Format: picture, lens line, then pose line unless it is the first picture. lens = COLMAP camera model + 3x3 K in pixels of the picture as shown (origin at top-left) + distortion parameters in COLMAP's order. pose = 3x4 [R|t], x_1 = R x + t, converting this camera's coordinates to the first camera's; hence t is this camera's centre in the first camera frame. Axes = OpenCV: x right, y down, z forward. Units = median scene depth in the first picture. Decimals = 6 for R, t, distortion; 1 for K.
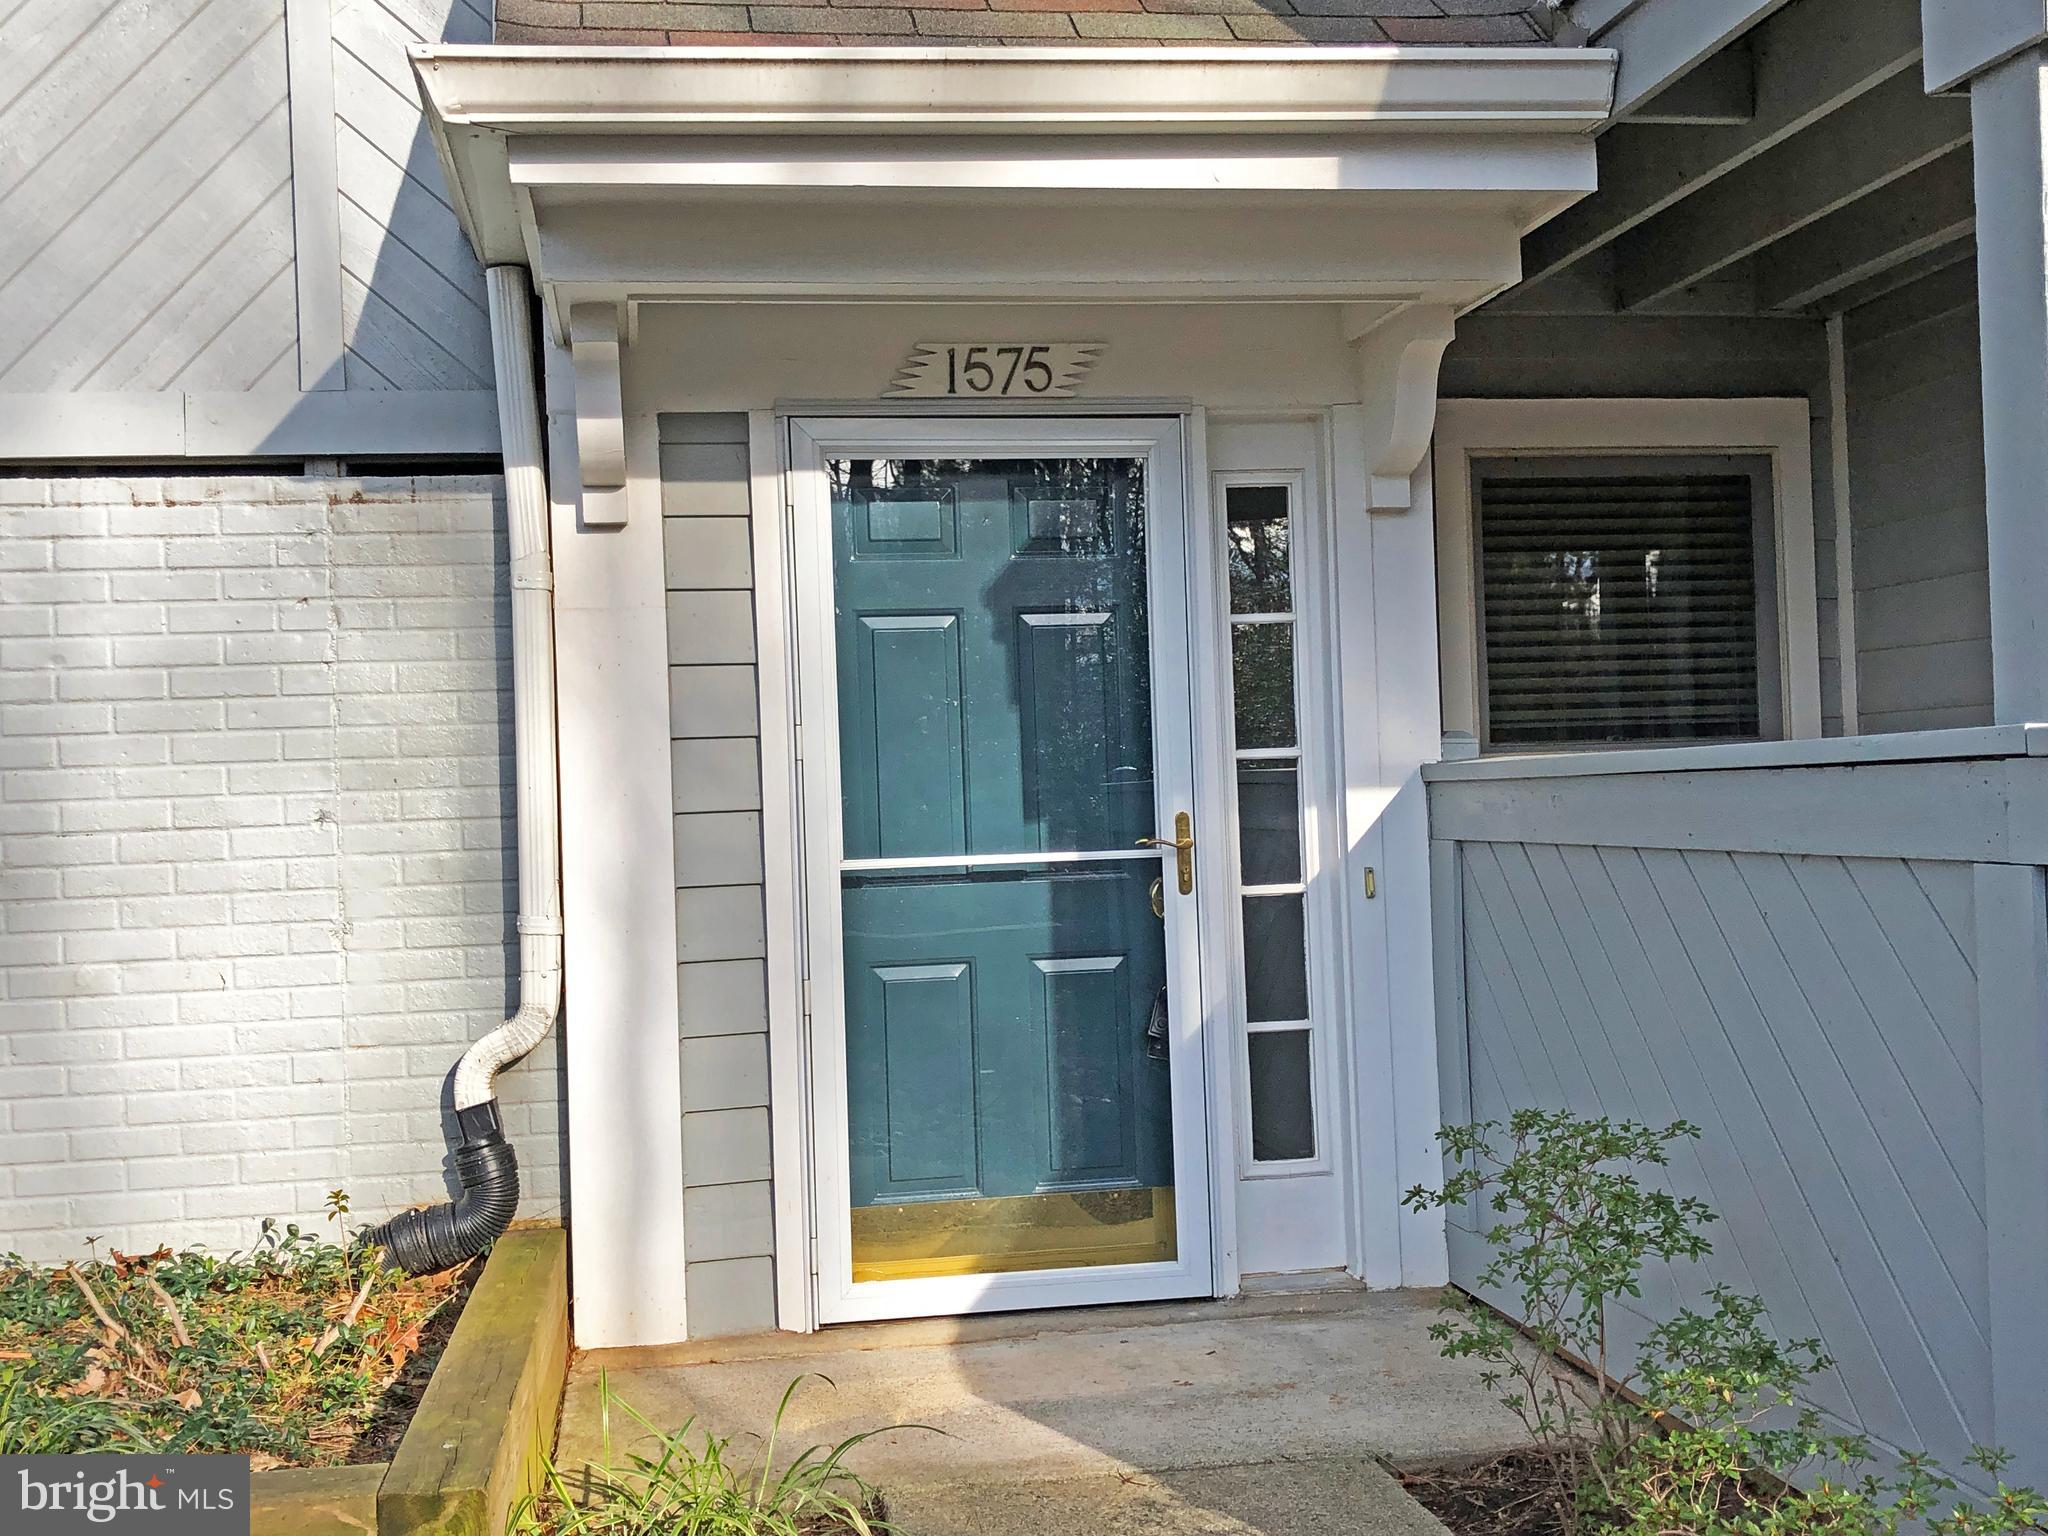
lens RADIAL K [[2276.9, 0, 1023.2], [0, 2276.9, 740.0], [0, 0, 1]] dist [0.107036, -0.318580]
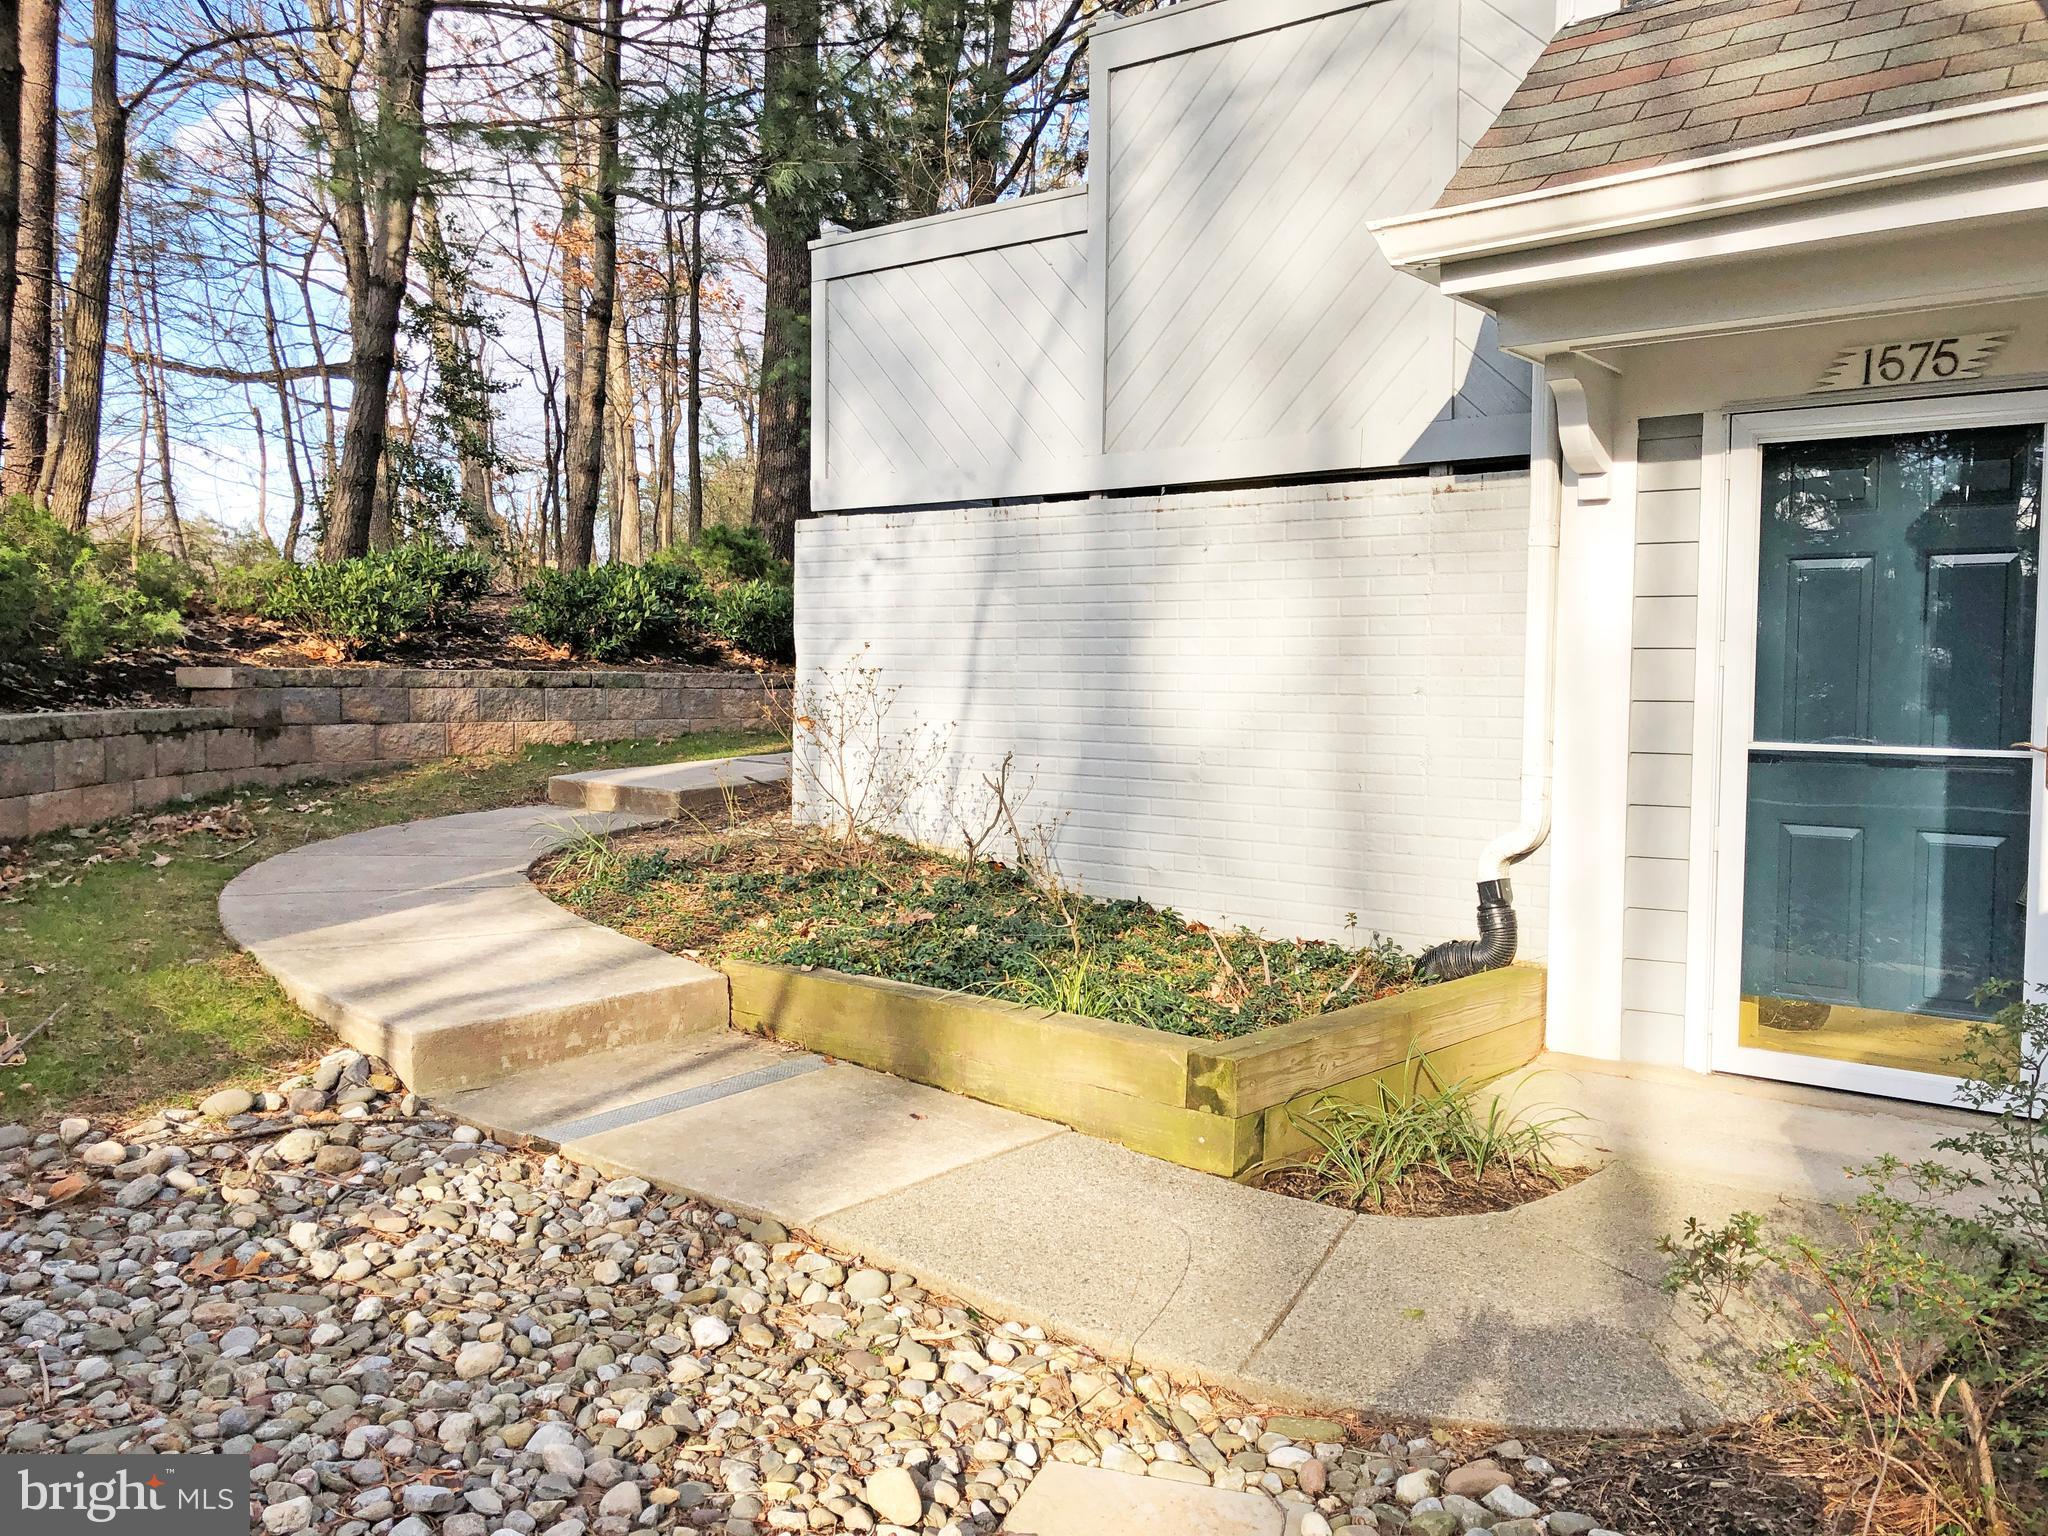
lens RADIAL K [[1662.7, 0, 1024.0], [0, 1662.7, 768.0], [0, 0, 1]] dist [0.011750, 0.005100]
pose [[0.662950, 0.084112, -0.743924, 0.377781], [-0.022313, 0.995447, 0.092666, -0.014268], [0.748331, -0.044833, 0.661808, 0.017066]]
